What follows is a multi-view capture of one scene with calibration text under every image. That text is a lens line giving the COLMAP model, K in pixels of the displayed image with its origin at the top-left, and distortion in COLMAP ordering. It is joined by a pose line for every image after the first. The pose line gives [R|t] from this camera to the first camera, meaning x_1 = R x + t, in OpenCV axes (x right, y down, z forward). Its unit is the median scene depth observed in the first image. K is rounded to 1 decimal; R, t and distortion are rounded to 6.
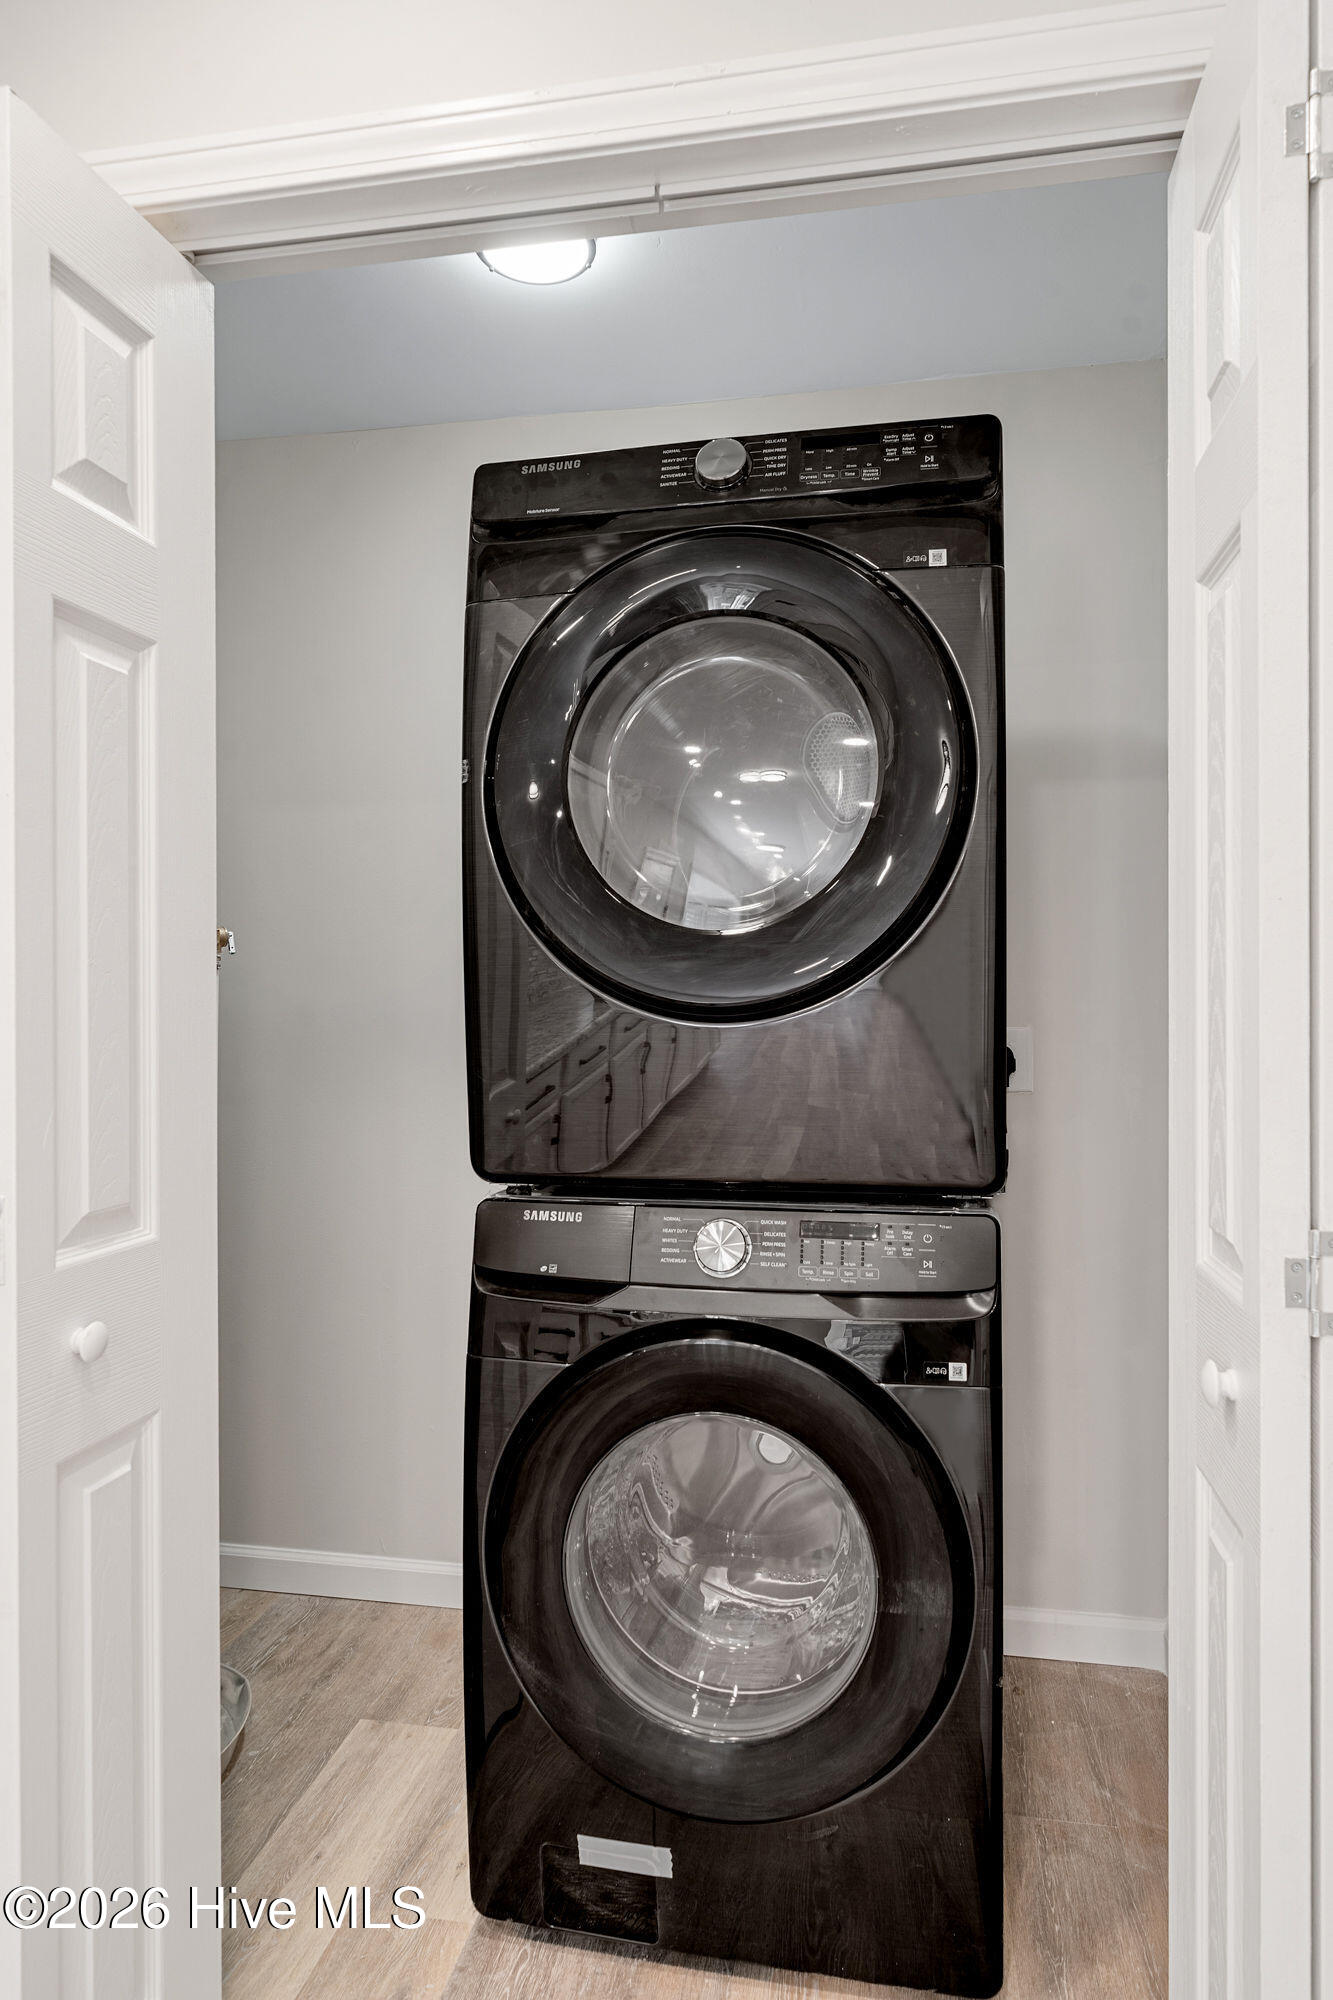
lens RADIAL K [[1183.4, 0, 672.3], [0, 1183.4, 995.8], [0, 0, 1]] dist [0.007855, 0.000122]
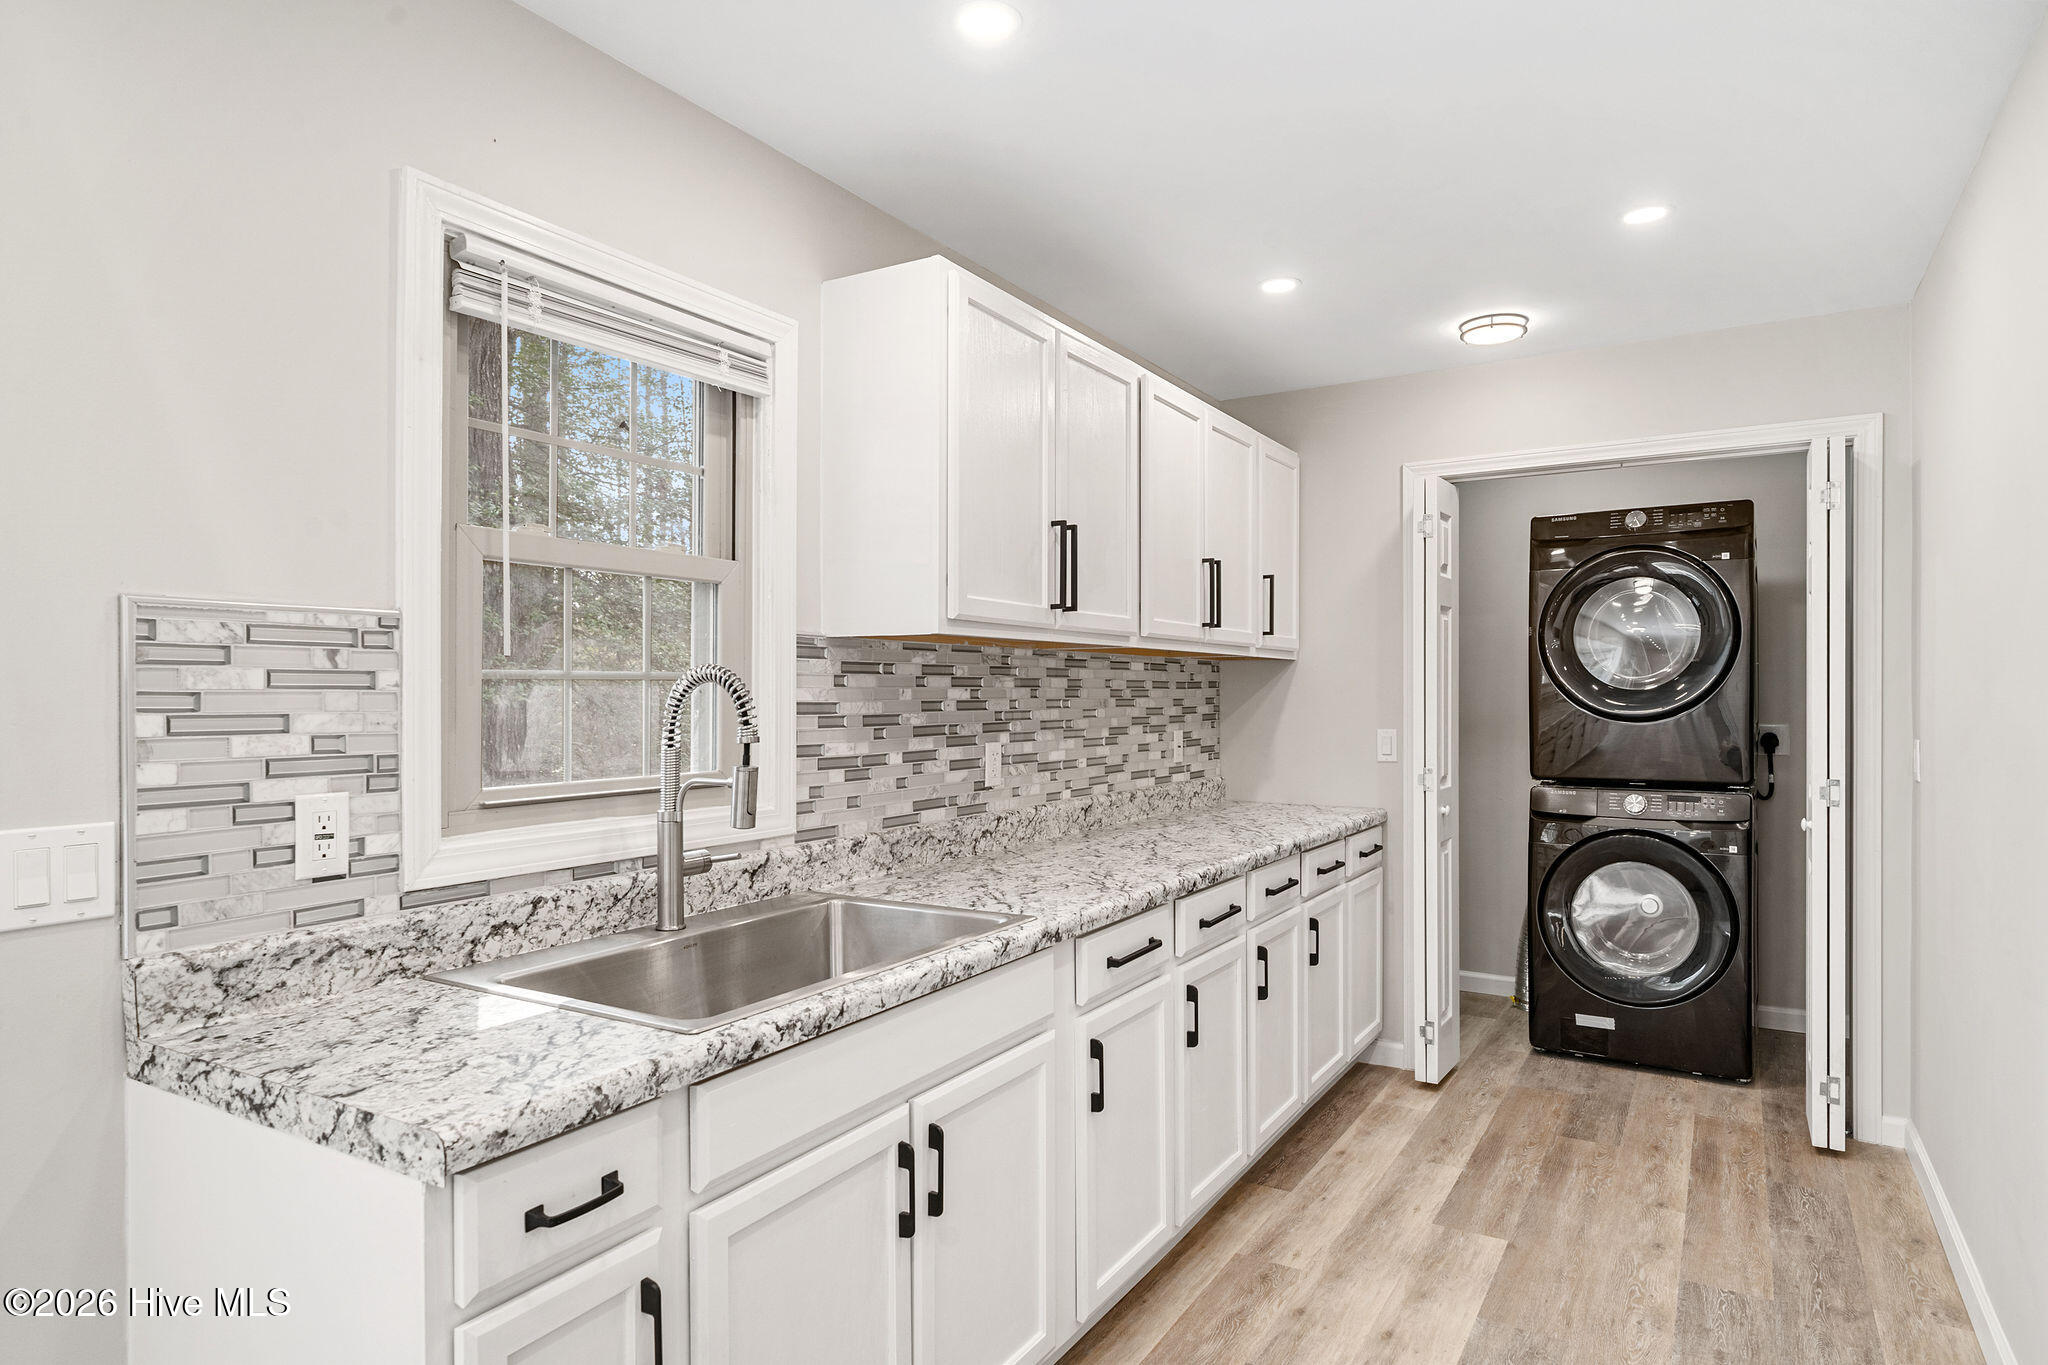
lens RADIAL K [[1155.4, 0, 1017.2], [0, 1155.4, 688.1], [0, 0, 1]] dist [0.009069, -0.003079]
pose [[0.936074, 0.000372, -0.351802, -0.356075], [0.003933, 0.999926, 0.011522, -0.095133], [0.351780, -0.012169, 0.936003, -2.023933]]
